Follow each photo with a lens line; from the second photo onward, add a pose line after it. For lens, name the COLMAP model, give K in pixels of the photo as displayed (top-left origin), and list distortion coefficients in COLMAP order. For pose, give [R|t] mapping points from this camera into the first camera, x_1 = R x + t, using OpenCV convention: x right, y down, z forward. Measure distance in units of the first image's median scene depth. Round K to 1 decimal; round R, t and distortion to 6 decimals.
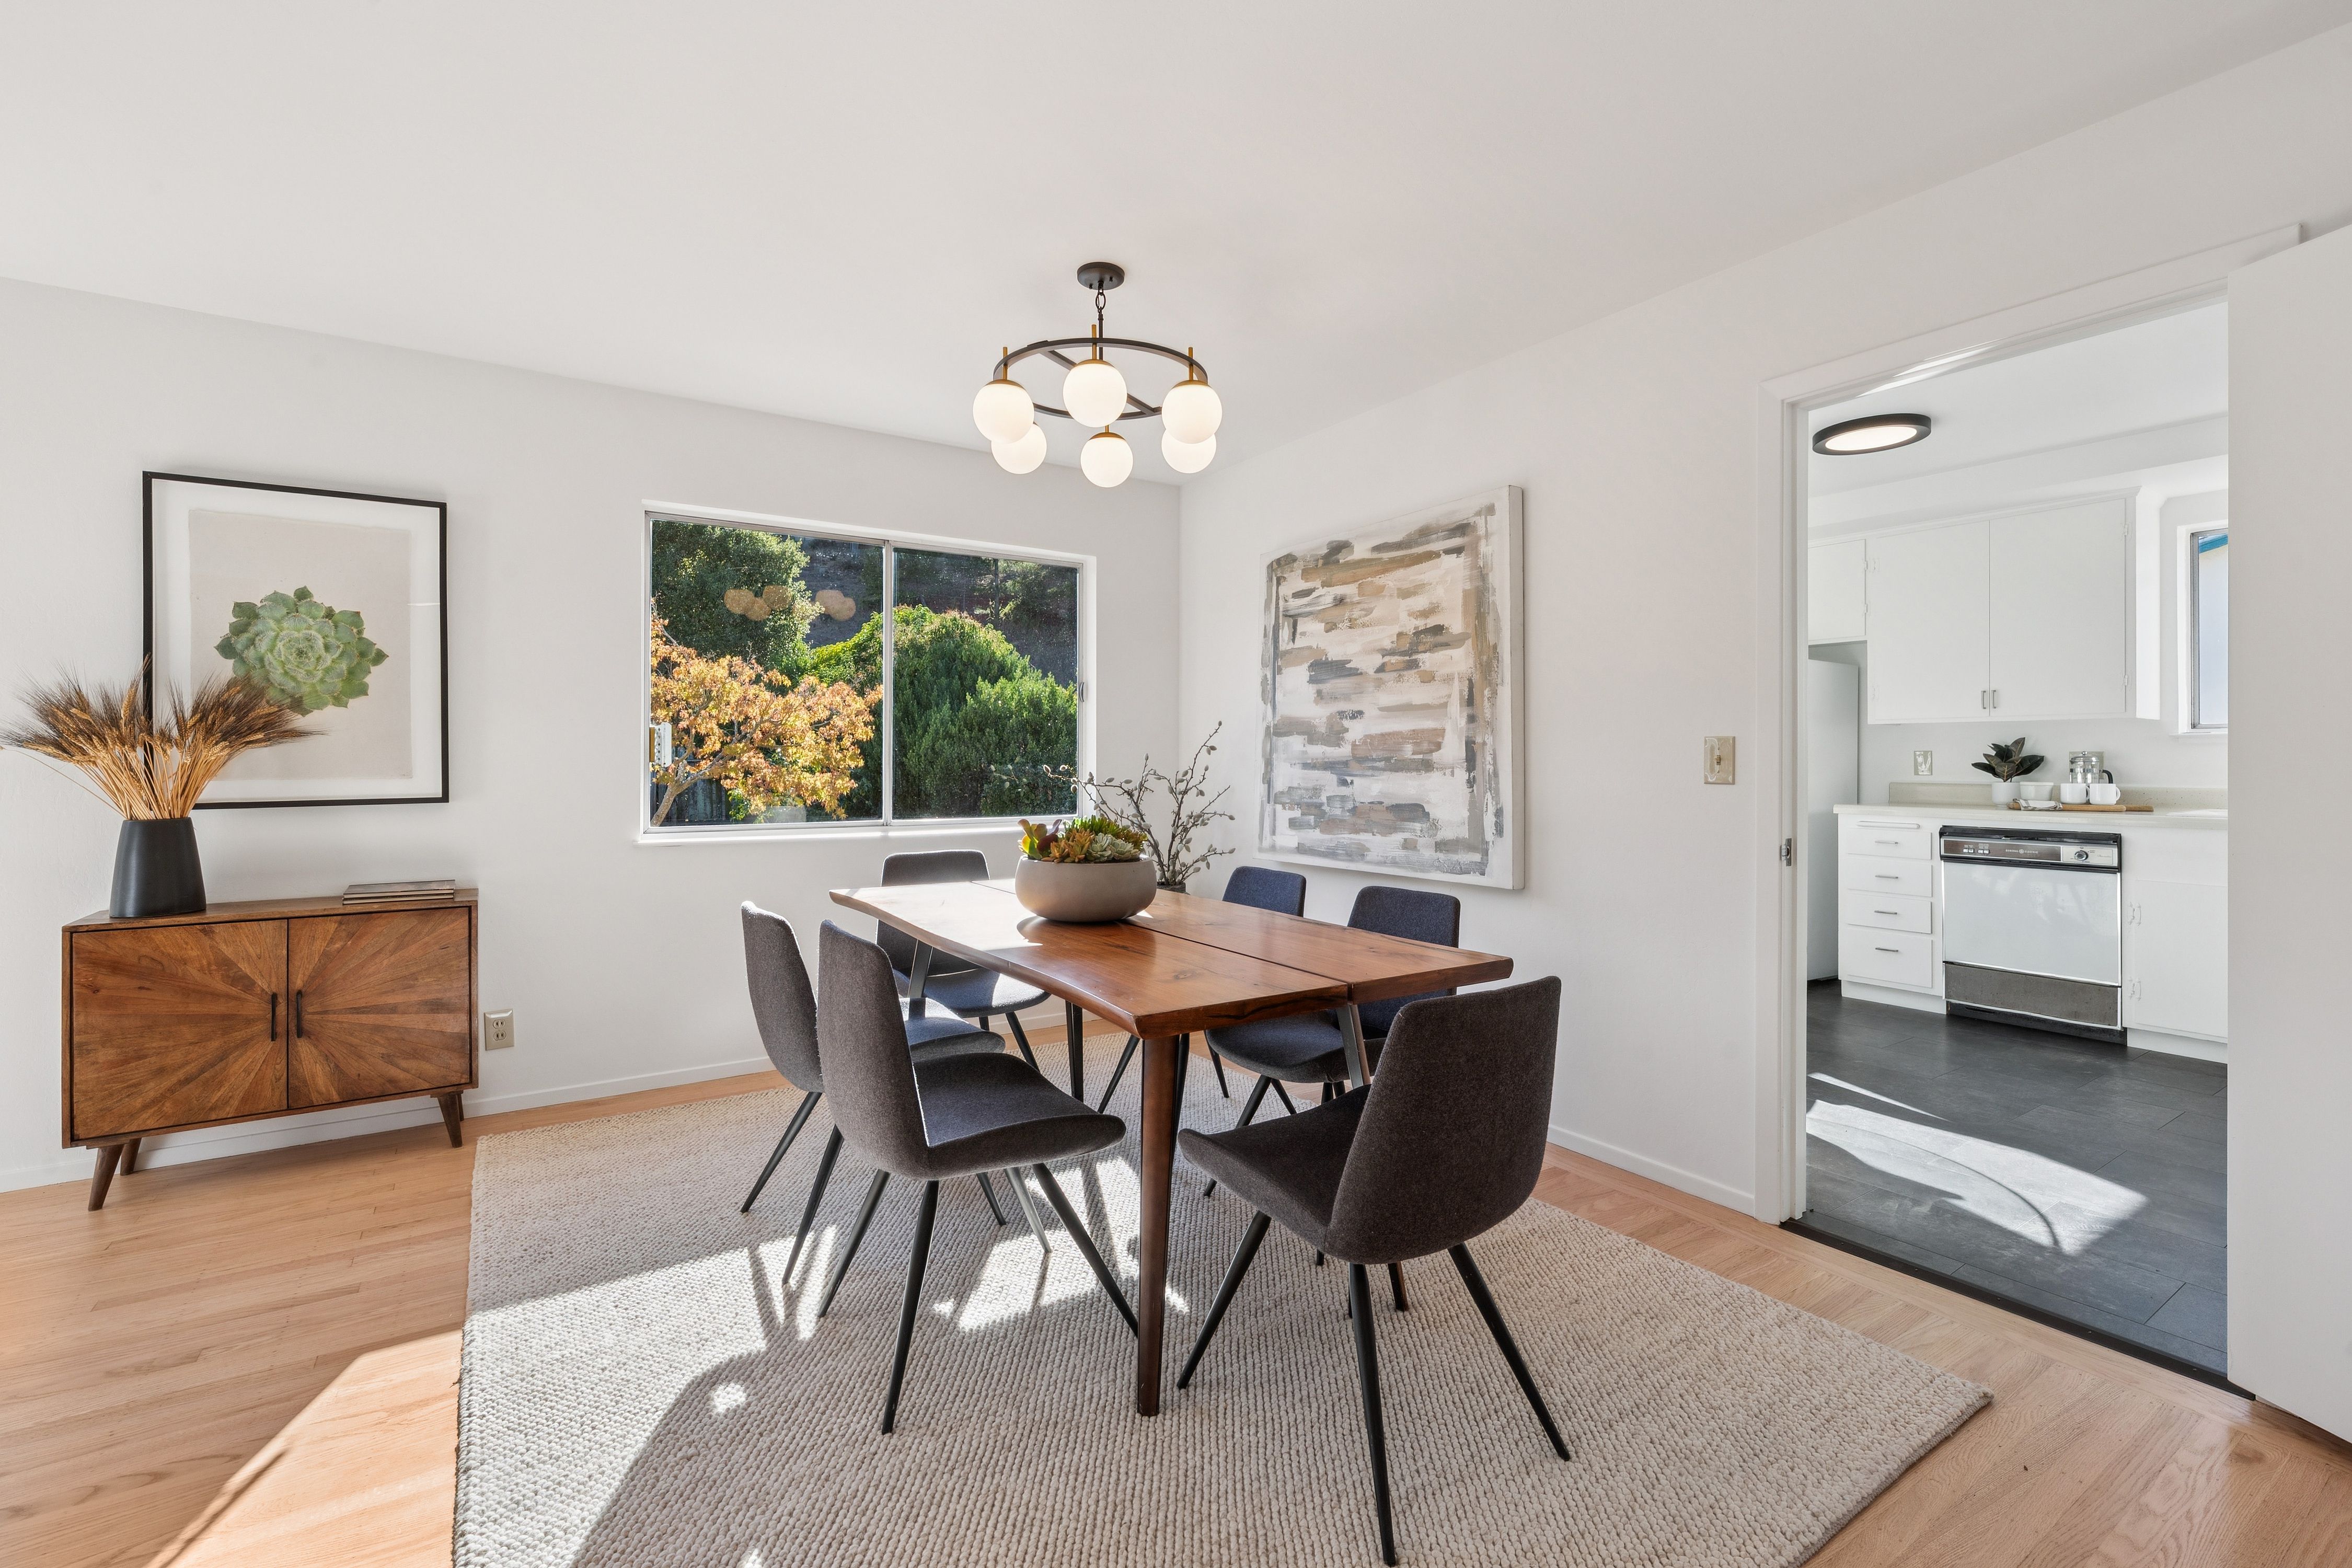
lens RADIAL K [[1004.9, 0, 1174.2], [0, 1004.9, 767.1], [0, 0, 1]] dist [-0.001350, 0.000095]
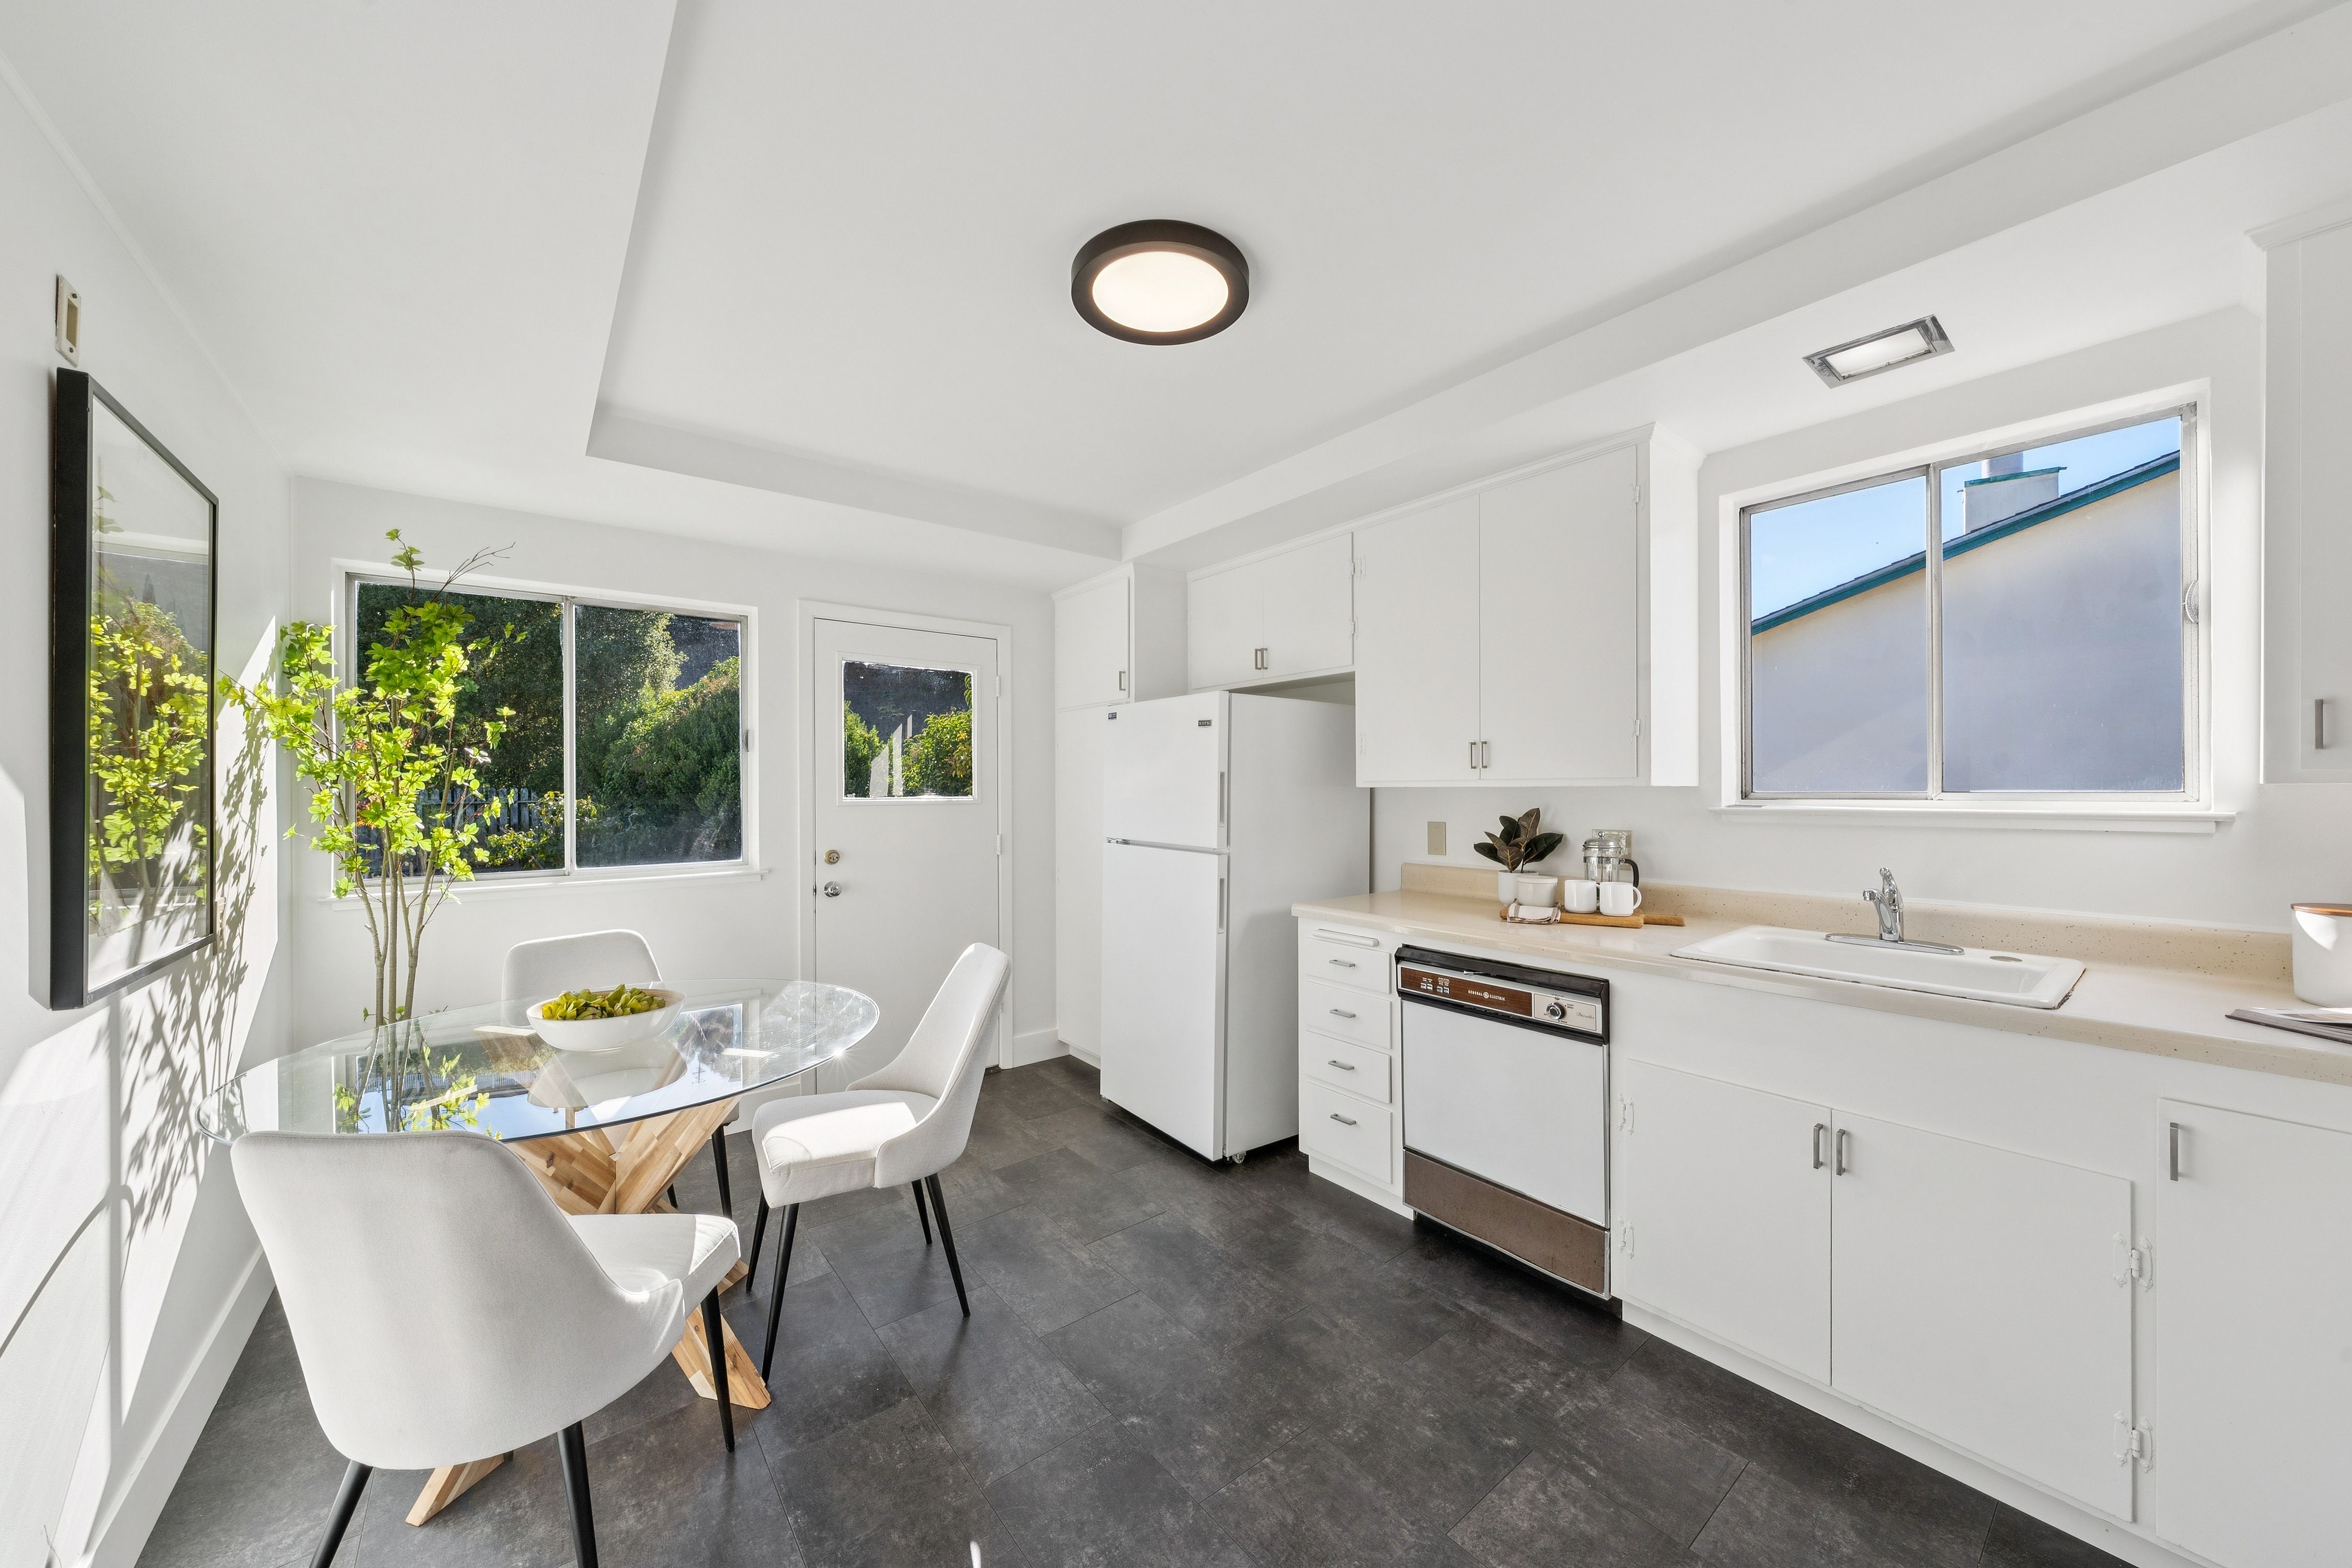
lens RADIAL K [[841.7, 0, 1172.1], [0, 841.7, 798.2], [0, 0, 1]] dist [0.007924, 0.000192]
pose [[0.995813, -0.008488, 0.091019, 0.566903], [0.007707, 0.999930, 0.008923, -0.045827], [-0.091088, -0.008184, 0.995809, 0.459442]]
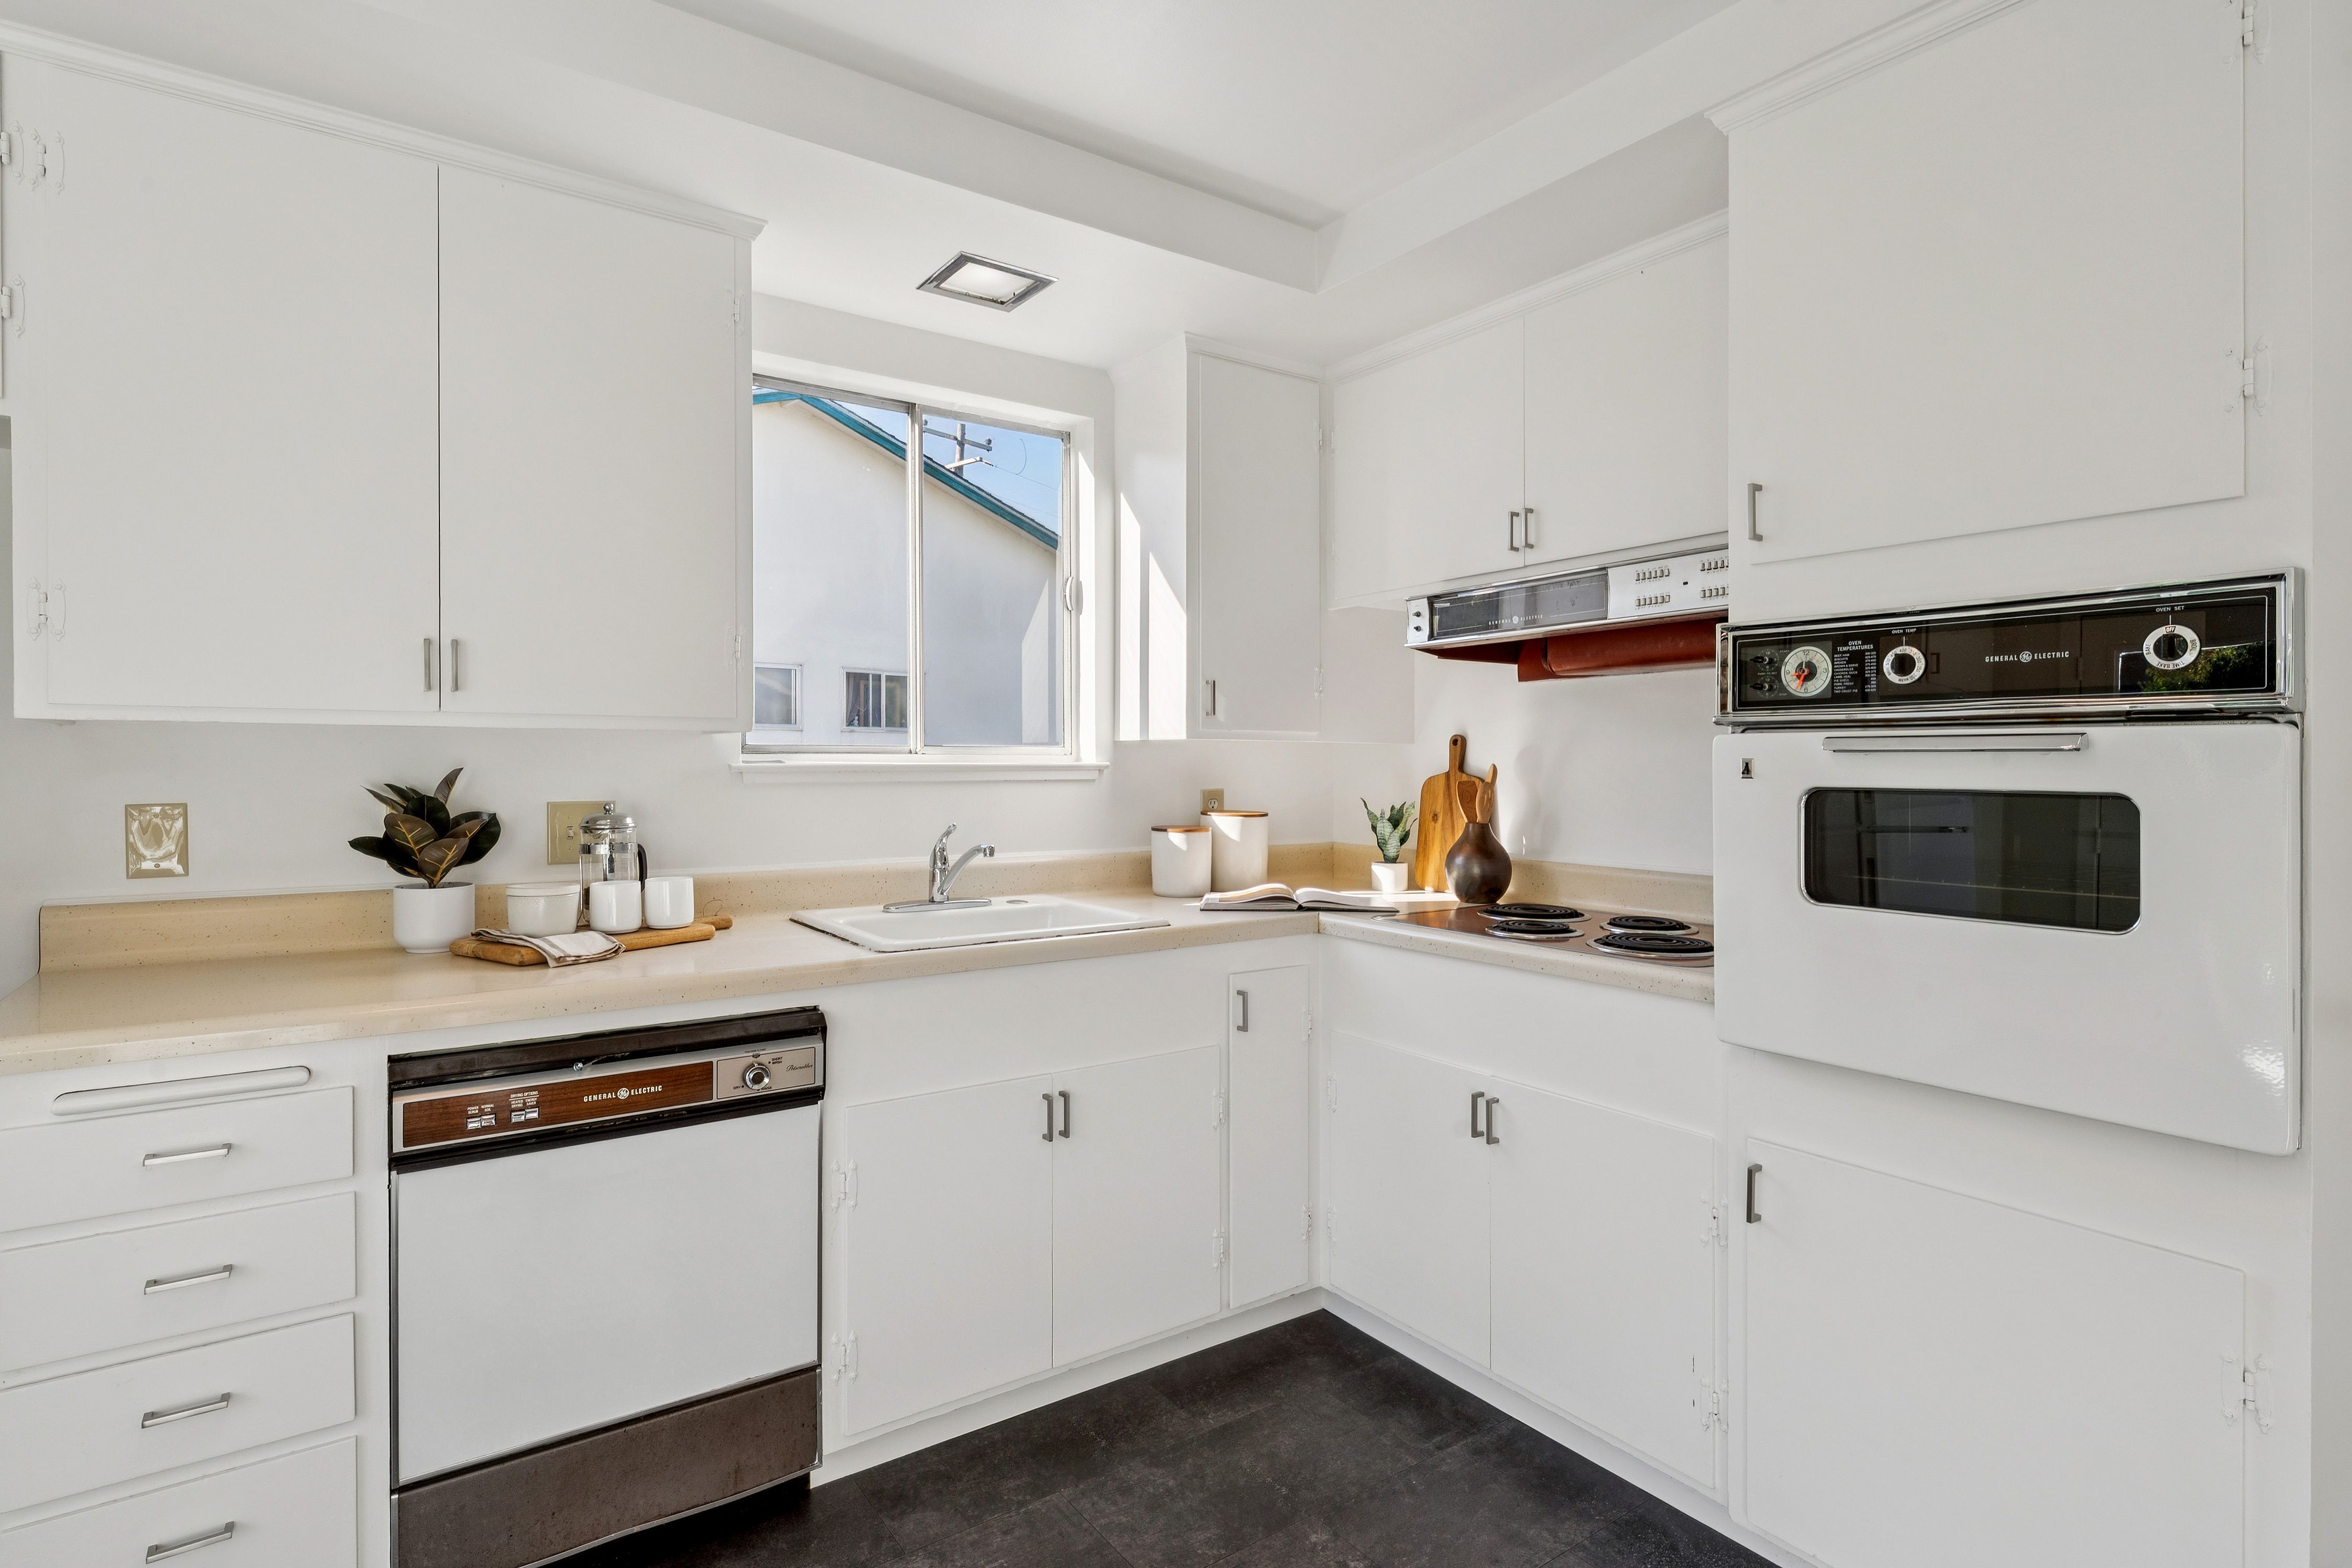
lens RADIAL K [[1189.2, 0, 1180.2], [0, 1189.2, 770.1], [0, 0, 1]] dist [0.000505, -0.000709]
pose [[-0.040718, -0.007800, 0.999140, 0.389020], [0.002318, 0.999966, 0.007901, -0.033582], [-0.999168, 0.002637, -0.040699, 0.776720]]
